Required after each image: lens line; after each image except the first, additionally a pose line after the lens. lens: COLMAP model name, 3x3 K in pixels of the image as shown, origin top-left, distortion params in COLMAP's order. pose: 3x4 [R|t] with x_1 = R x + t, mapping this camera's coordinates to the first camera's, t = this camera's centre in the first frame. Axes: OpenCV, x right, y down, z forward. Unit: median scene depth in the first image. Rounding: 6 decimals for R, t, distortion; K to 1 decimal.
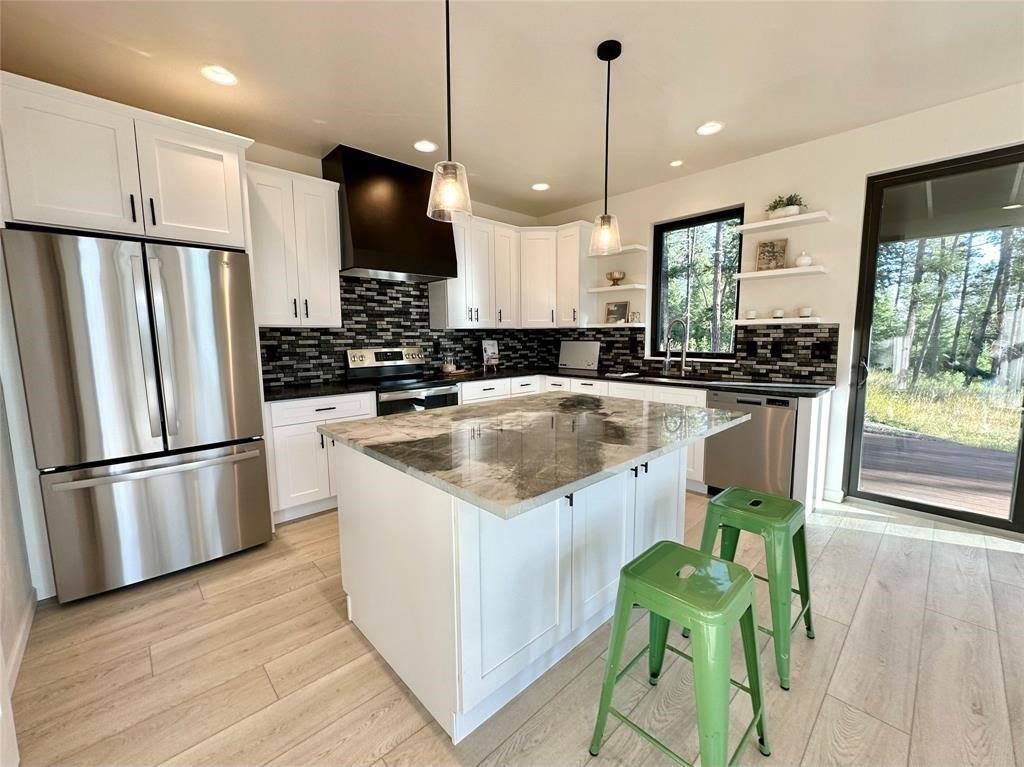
lens RADIAL K [[419.3, 0, 522.5], [0, 419.3, 383.5], [0, 0, 1]] dist [0.001028, 0.000007]
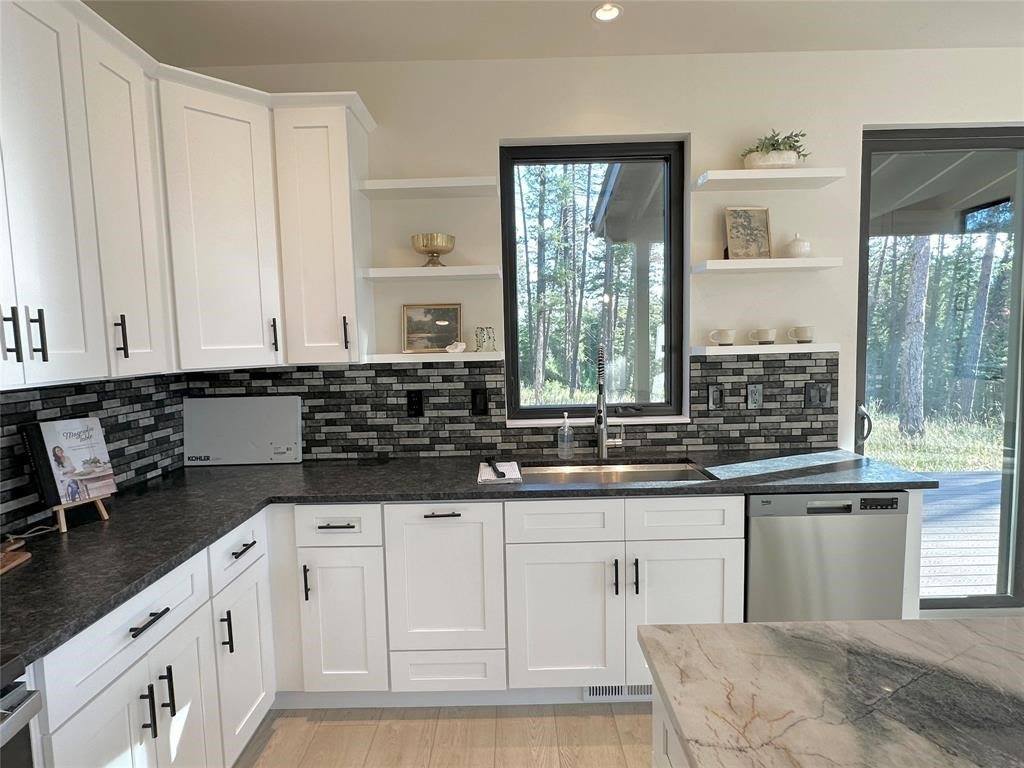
lens RADIAL K [[562.9, 0, 508.4], [0, 562.9, 389.1], [0, 0, 1]] dist [-0.003174, 0.000118]
pose [[0.701284, -0.071979, 0.709239, -0.160937], [0.101045, 0.994881, 0.001057, -0.107940], [-0.705685, 0.070923, 0.704967, 0.592035]]
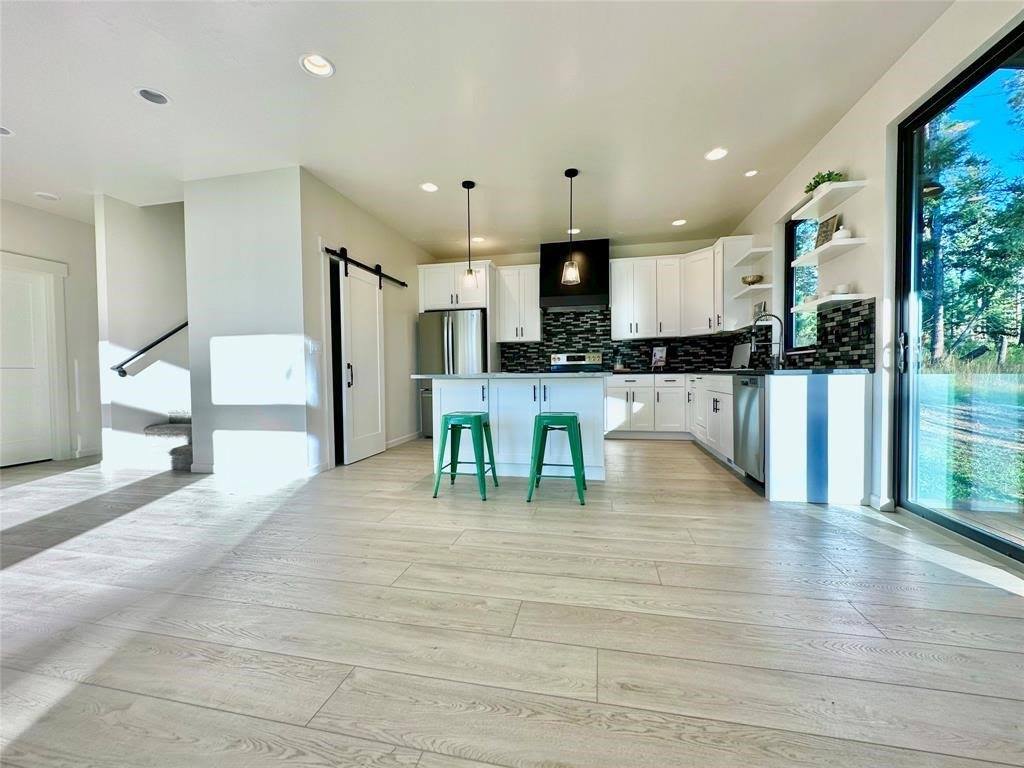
lens RADIAL K [[409.0, 0, 512.0], [0, 409.0, 384.0], [0, 0, 1]] dist [-0.000189, -0.000055]
pose [[0.552569, 0.021651, -0.833186, 0.819791], [-0.086153, 0.995791, -0.031261, 0.098913], [0.829003, 0.089055, 0.552108, -0.054312]]
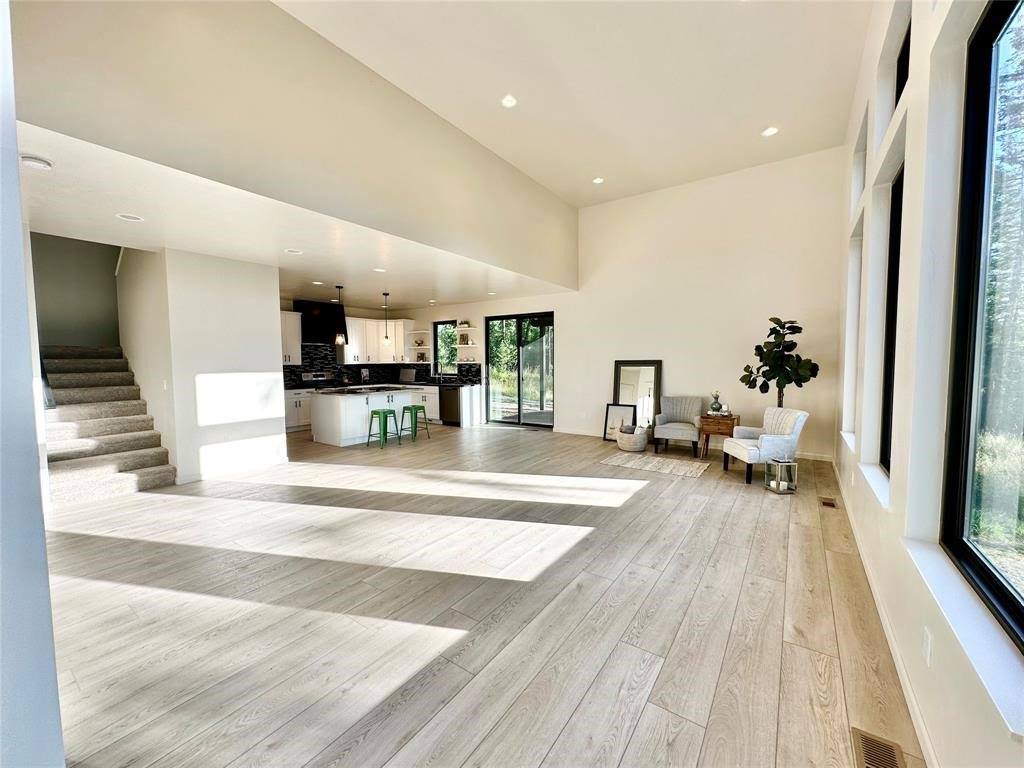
lens RADIAL K [[409.0, 0, 512.0], [0, 409.0, 384.0], [0, 0, 1]] dist [-0.000189, -0.000055]
pose [[0.981736, -0.010038, 0.189984, 0.324162], [0.021129, 0.998182, -0.056447, 0.137074], [-0.189072, 0.059430, 0.980163, -1.501857]]
